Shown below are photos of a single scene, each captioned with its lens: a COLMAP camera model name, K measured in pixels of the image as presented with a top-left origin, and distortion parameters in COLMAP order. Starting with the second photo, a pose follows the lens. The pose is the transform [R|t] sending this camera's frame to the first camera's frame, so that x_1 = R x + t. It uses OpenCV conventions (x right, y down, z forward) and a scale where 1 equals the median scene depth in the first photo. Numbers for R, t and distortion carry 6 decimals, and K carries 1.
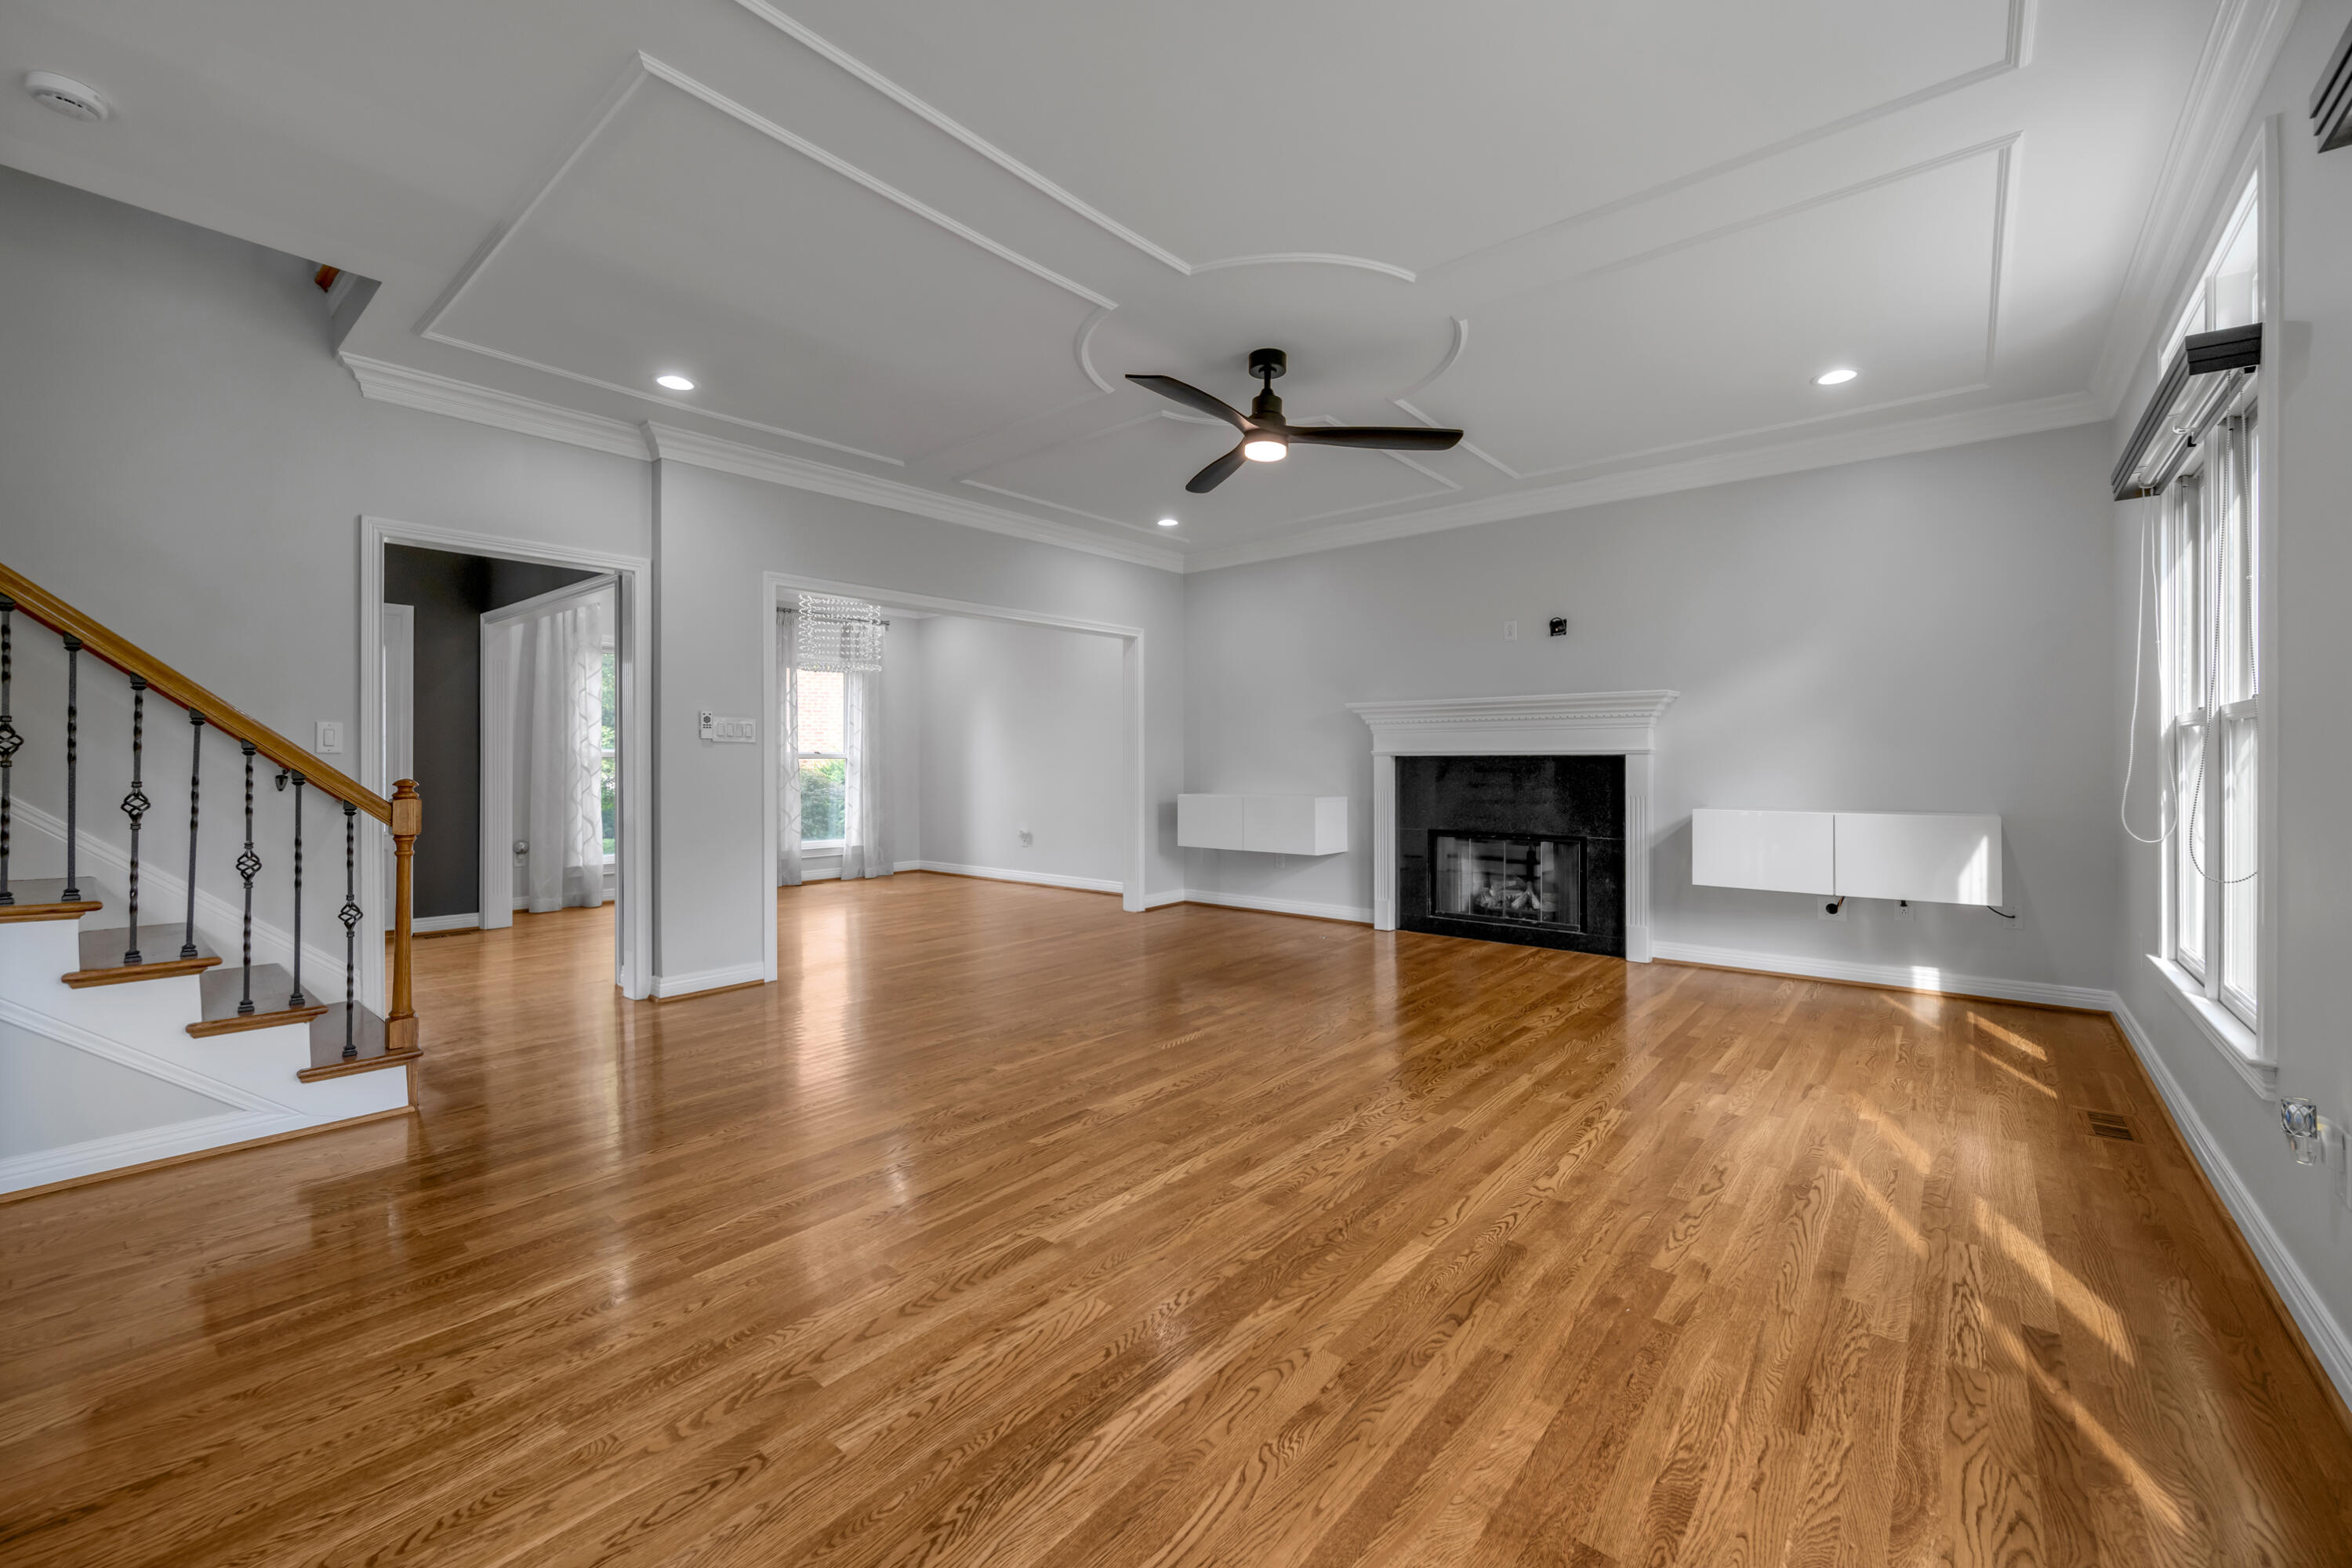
lens RADIAL K [[938.4, 0, 1188.4], [0, 938.4, 766.8], [0, 0, 1]] dist [-0.006113, 0.000093]
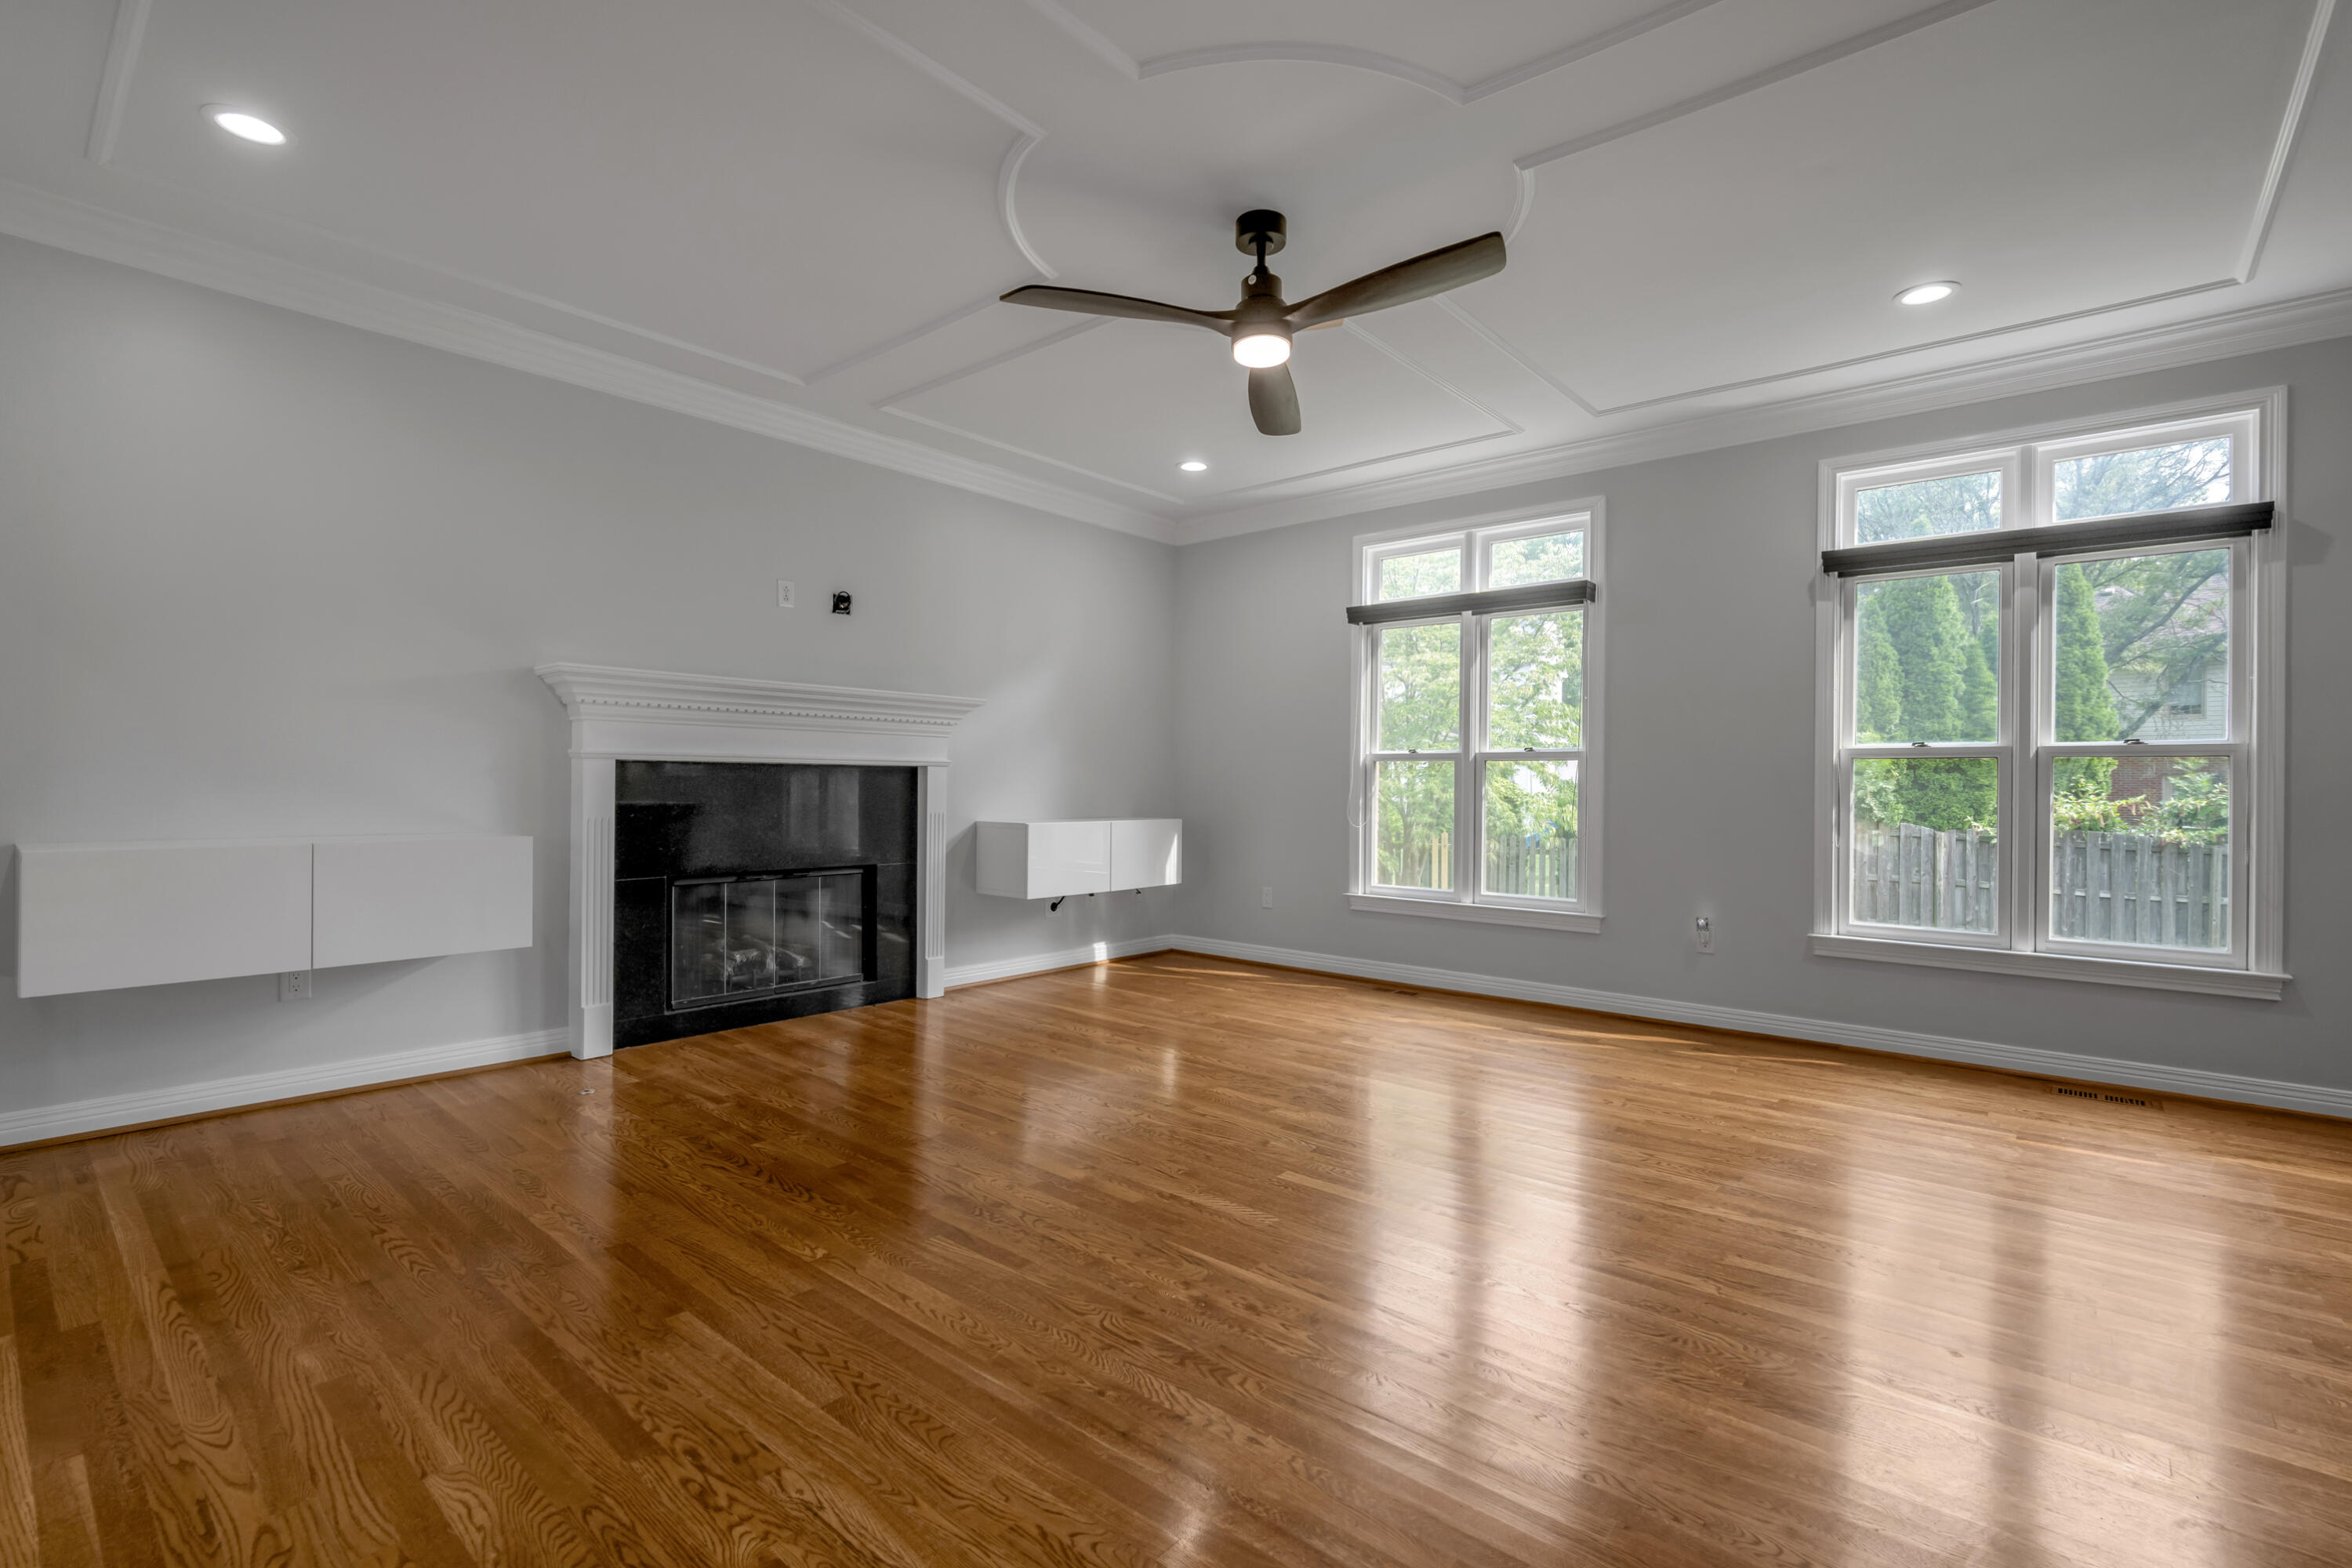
lens RADIAL K [[1054.8, 0, 1198.4], [0, 1054.8, 777.9], [0, 0, 1]] dist [-0.015749, 0.000754]
pose [[0.013334, 0.006471, 0.999890, -0.614590], [-0.005470, 0.999965, -0.006398, 0.003457], [-0.999896, -0.005384, 0.013369, 0.859263]]
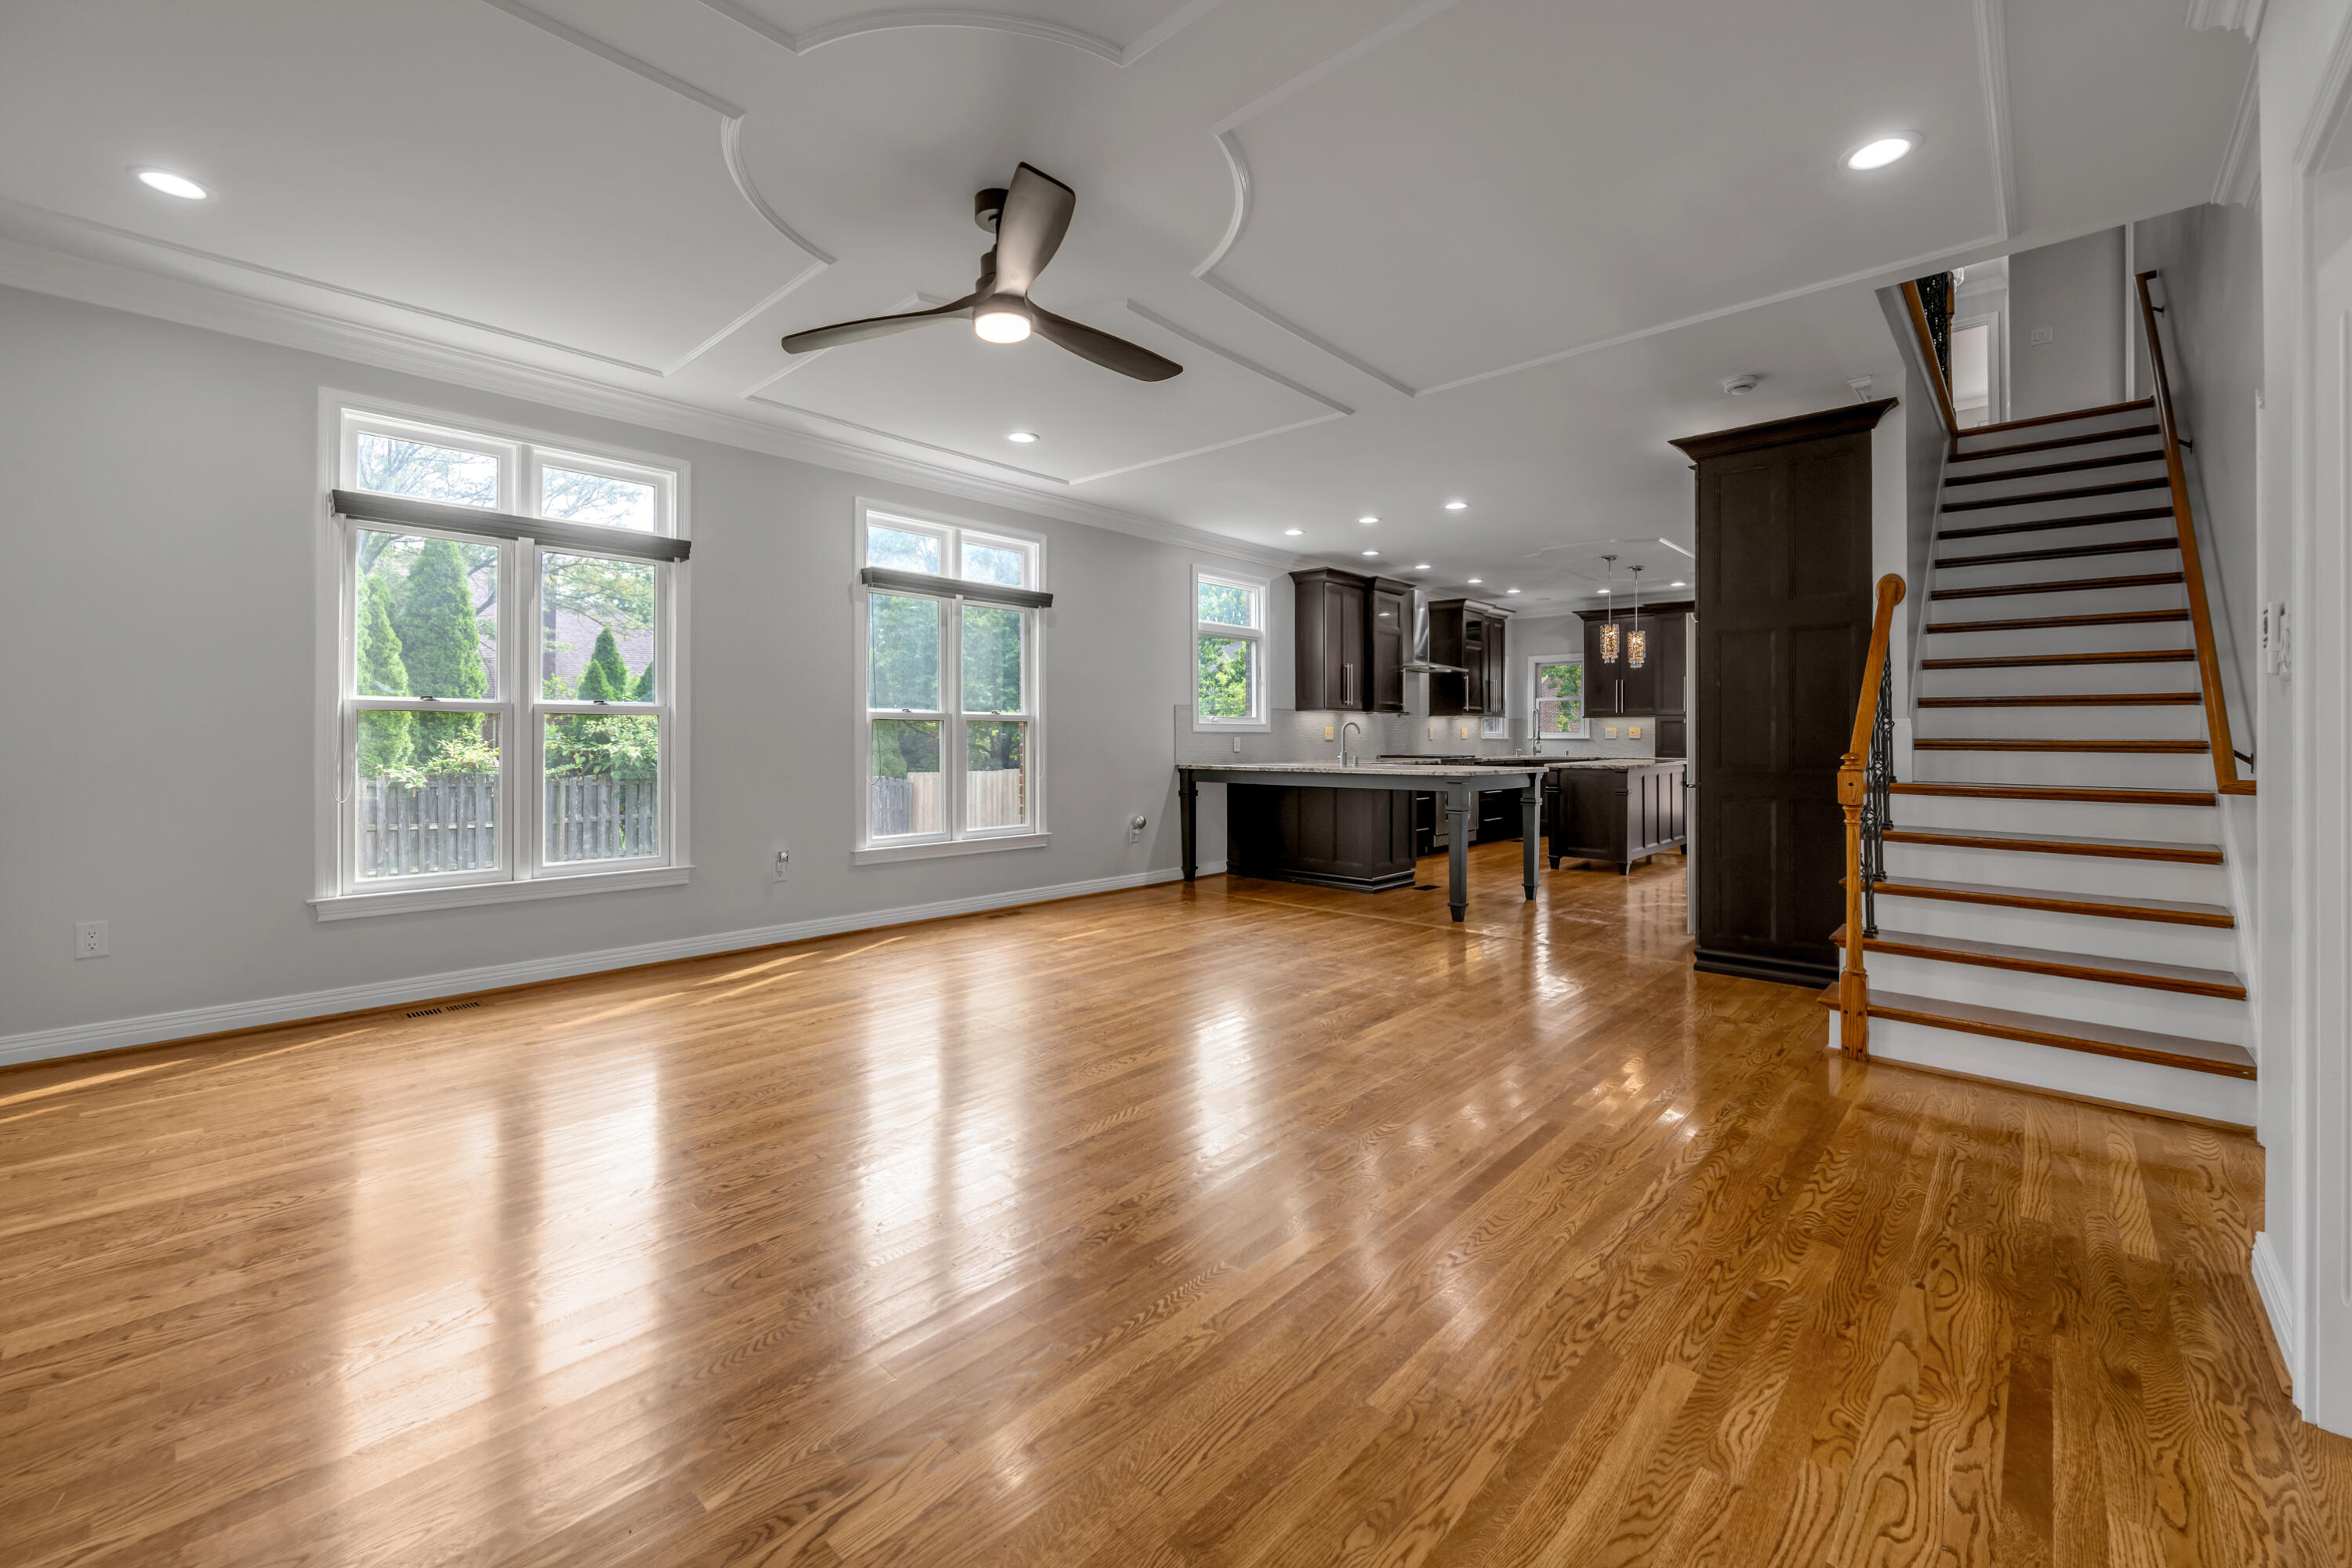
lens RADIAL K [[949.5, 0, 1172.5], [0, 949.5, 733.6], [0, 0, 1]] dist [-0.005191, -0.000328]
pose [[-0.997974, 0.000935, 0.063616, -0.085254], [0.000883, 0.999999, -0.000844, -0.004971], [-0.063617, -0.000787, -0.997974, 1.460562]]
